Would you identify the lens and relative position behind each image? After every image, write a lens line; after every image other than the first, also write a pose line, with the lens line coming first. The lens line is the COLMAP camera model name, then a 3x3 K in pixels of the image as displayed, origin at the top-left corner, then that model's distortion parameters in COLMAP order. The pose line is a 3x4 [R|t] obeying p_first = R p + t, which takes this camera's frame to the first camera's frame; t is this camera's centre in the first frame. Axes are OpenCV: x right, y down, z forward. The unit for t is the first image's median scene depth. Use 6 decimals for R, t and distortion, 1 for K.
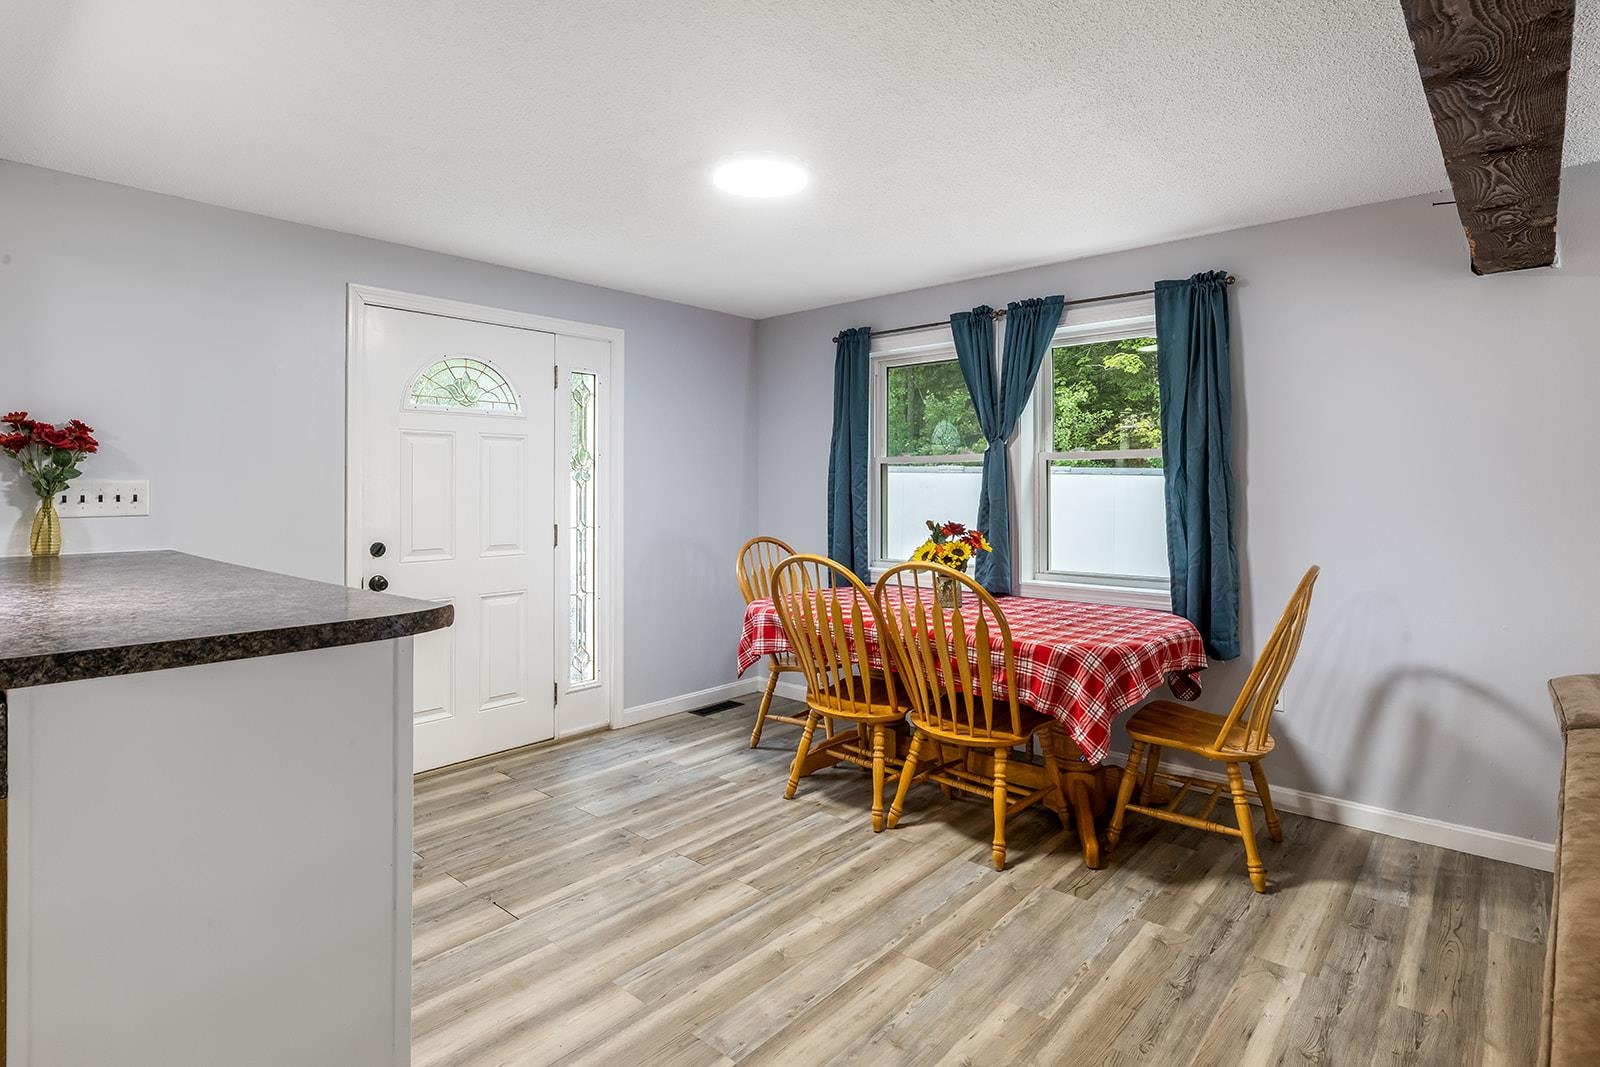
lens RADIAL K [[819.3, 0, 799.5], [0, 819.3, 476.6], [0, 0, 1]] dist [0.000631, 0.000265]
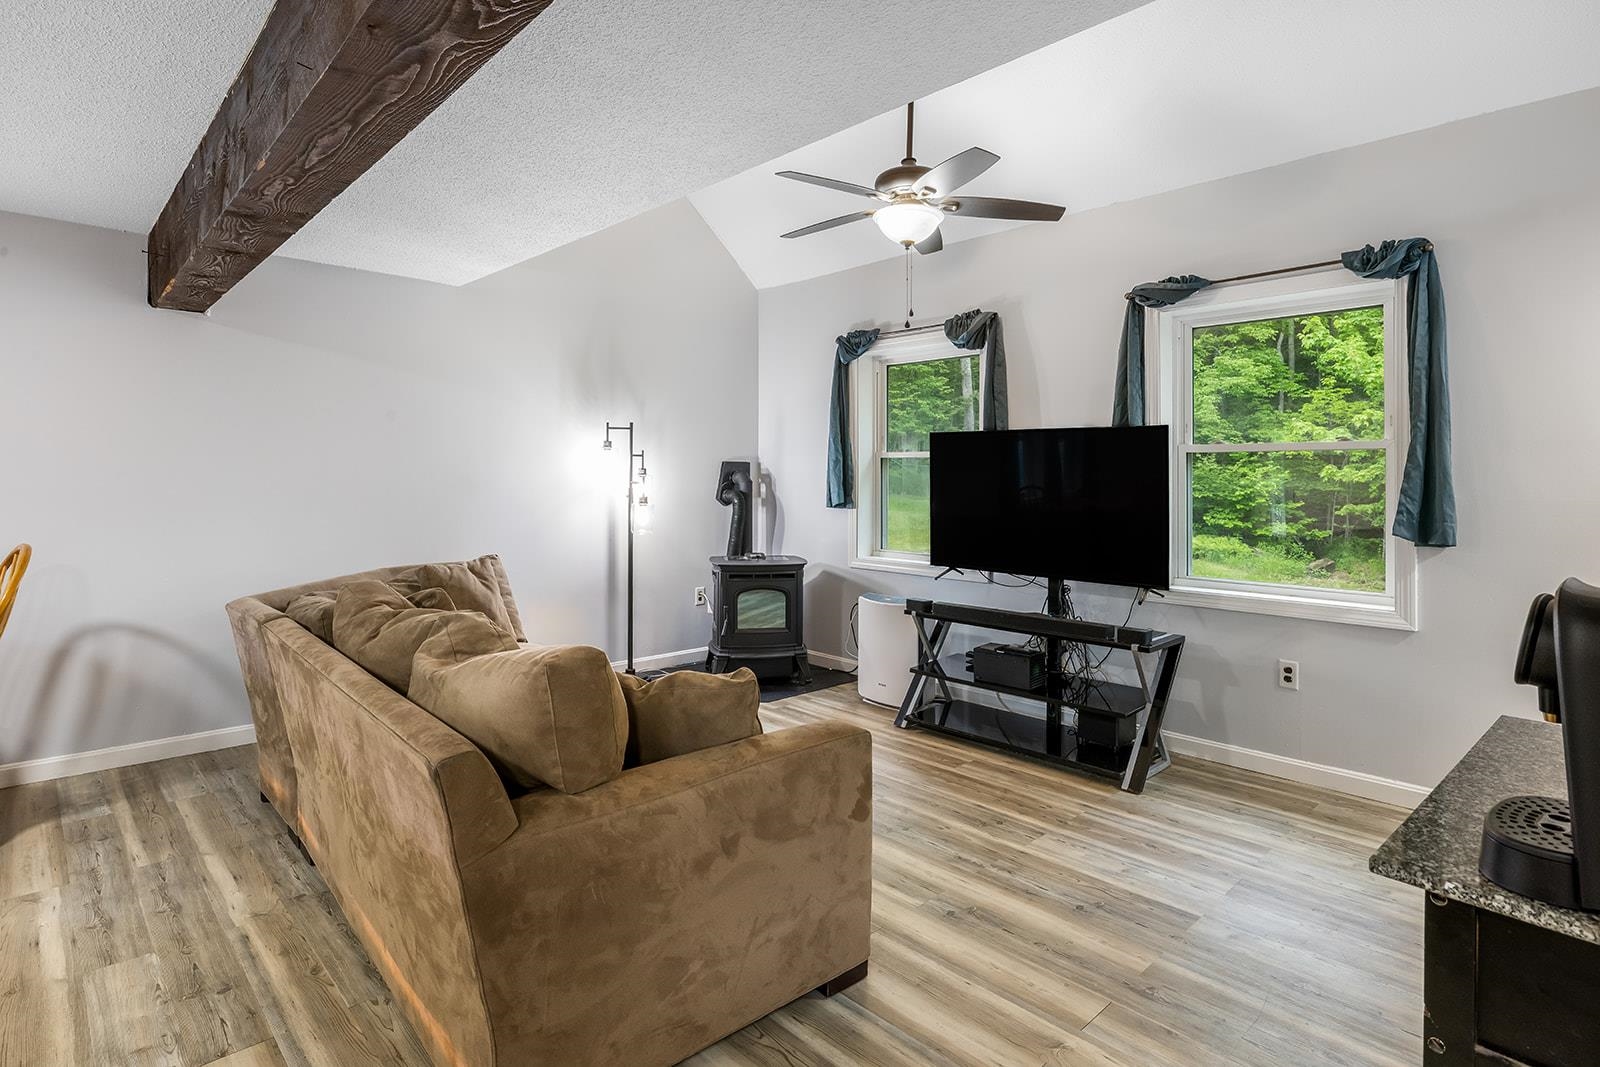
lens RADIAL K [[819.3, 0, 799.5], [0, 819.3, 476.6], [0, 0, 1]] dist [0.000631, 0.000265]
pose [[0.083471, 0.003049, 0.996506, -0.431383], [-0.024427, 0.999701, -0.001013, -0.007230], [-0.996211, -0.024257, 0.083521, -0.133207]]
